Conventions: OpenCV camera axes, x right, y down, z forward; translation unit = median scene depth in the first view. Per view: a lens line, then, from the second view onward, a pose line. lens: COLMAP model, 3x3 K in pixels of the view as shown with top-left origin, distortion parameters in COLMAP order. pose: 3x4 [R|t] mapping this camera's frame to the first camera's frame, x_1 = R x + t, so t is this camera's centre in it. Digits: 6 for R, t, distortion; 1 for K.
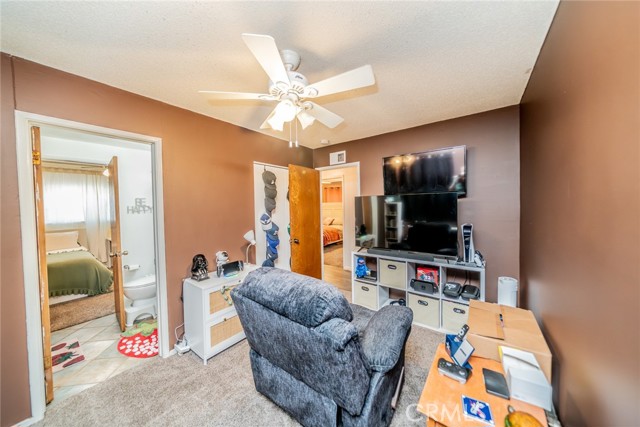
lens RADIAL K [[217.9, 0, 315.1], [0, 217.9, 211.4], [0, 0, 1]] dist [-0.001044, -0.000081]
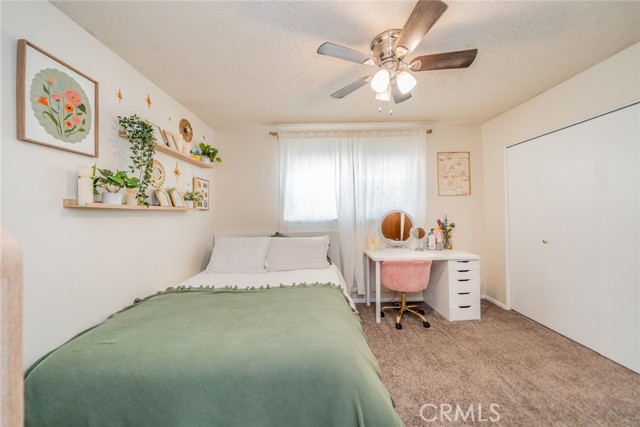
lens RADIAL K [[236.3, 0, 319.5], [0, 236.3, 209.6], [0, 0, 1]] dist [0.002767, -0.000188]
pose [[0.618915, 0.002057, -0.785456, -0.594924], [-0.015184, 0.999841, -0.009347, 0.026409], [0.785312, 0.017711, 0.618847, 0.574844]]
